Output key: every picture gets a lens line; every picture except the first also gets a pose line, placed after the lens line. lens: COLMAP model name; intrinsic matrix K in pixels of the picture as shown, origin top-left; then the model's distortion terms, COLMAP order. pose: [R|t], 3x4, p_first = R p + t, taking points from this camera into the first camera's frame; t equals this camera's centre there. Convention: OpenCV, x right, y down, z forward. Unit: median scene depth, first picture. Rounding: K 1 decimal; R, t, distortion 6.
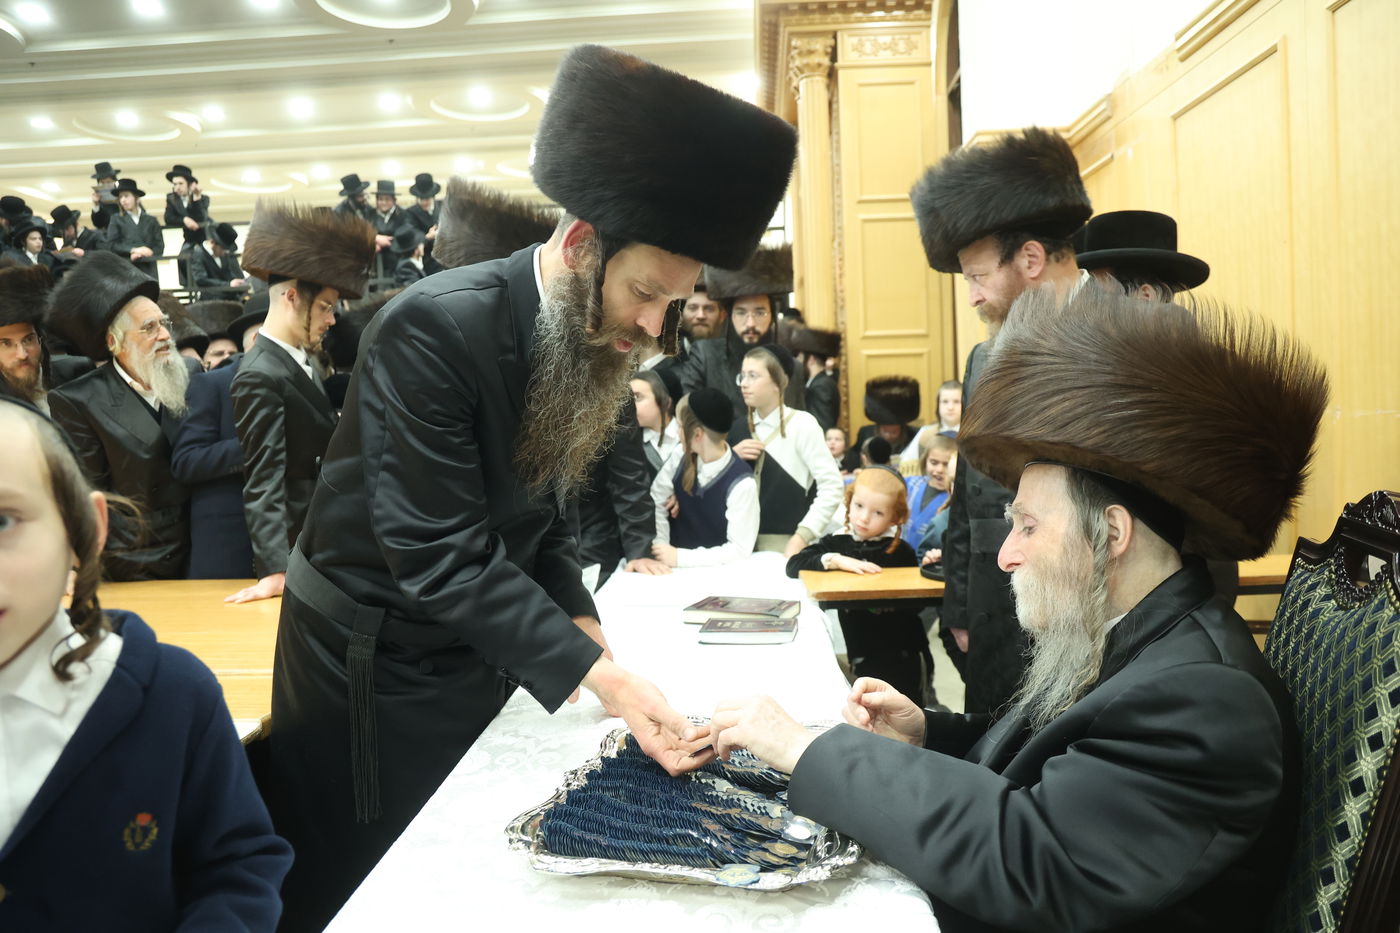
lens RADIAL K [[977.2, 0, 735.8], [0, 977.2, 461.1], [0, 0, 1]] dist [-0.087320, 0.071495]
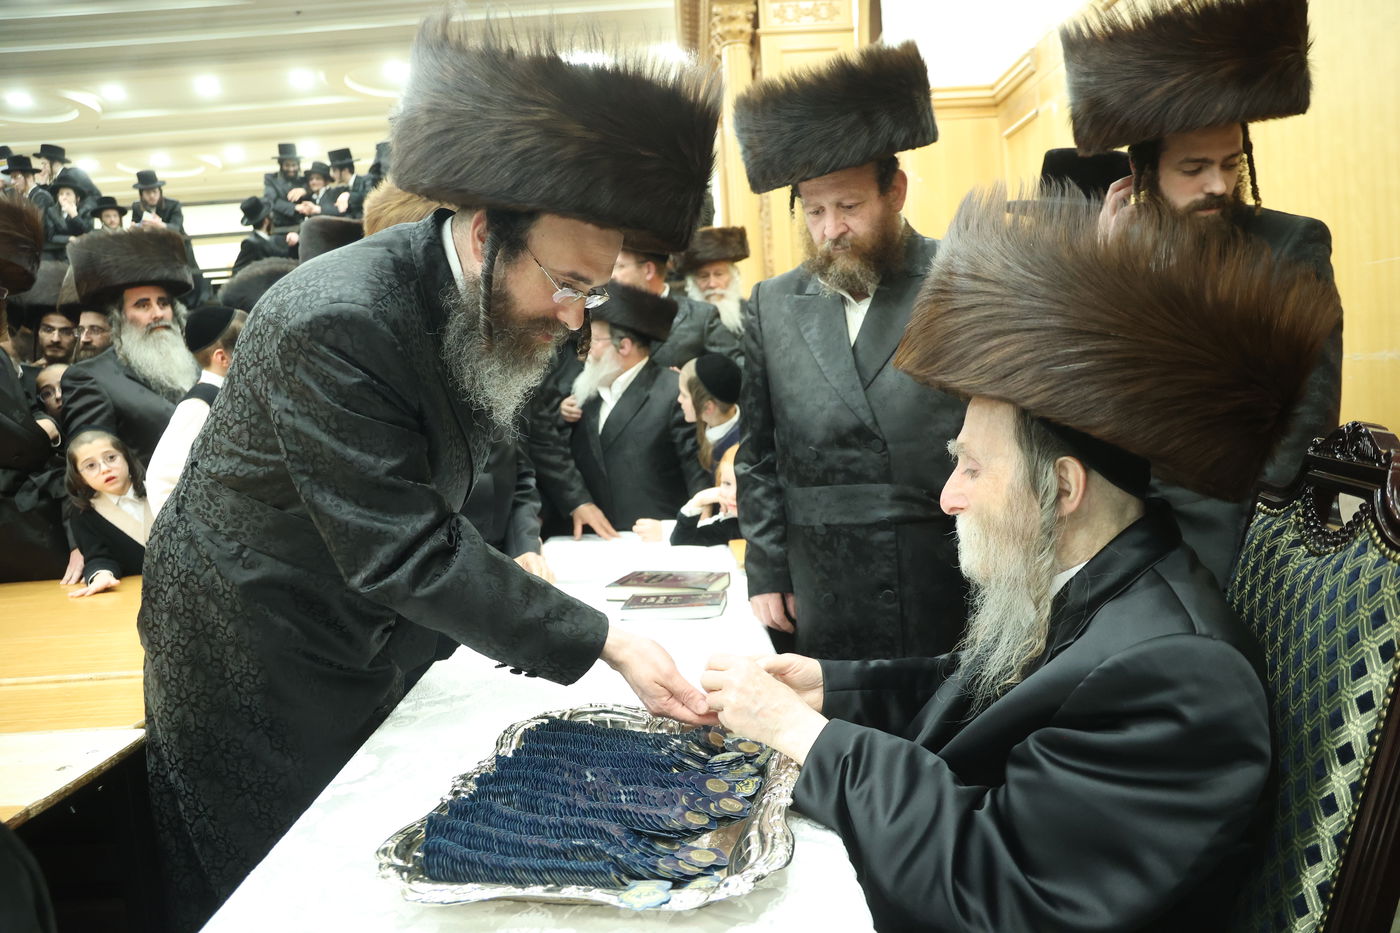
lens RADIAL K [[961.2, 0, 737.8], [0, 961.2, 469.3], [0, 0, 1]] dist [-0.092291, 0.075002]
pose [[0.997328, -0.035751, 0.063711, 0.035949], [0.033658, 0.998867, 0.033642, 0.024186], [-0.064842, -0.031408, 0.997401, 0.143117]]
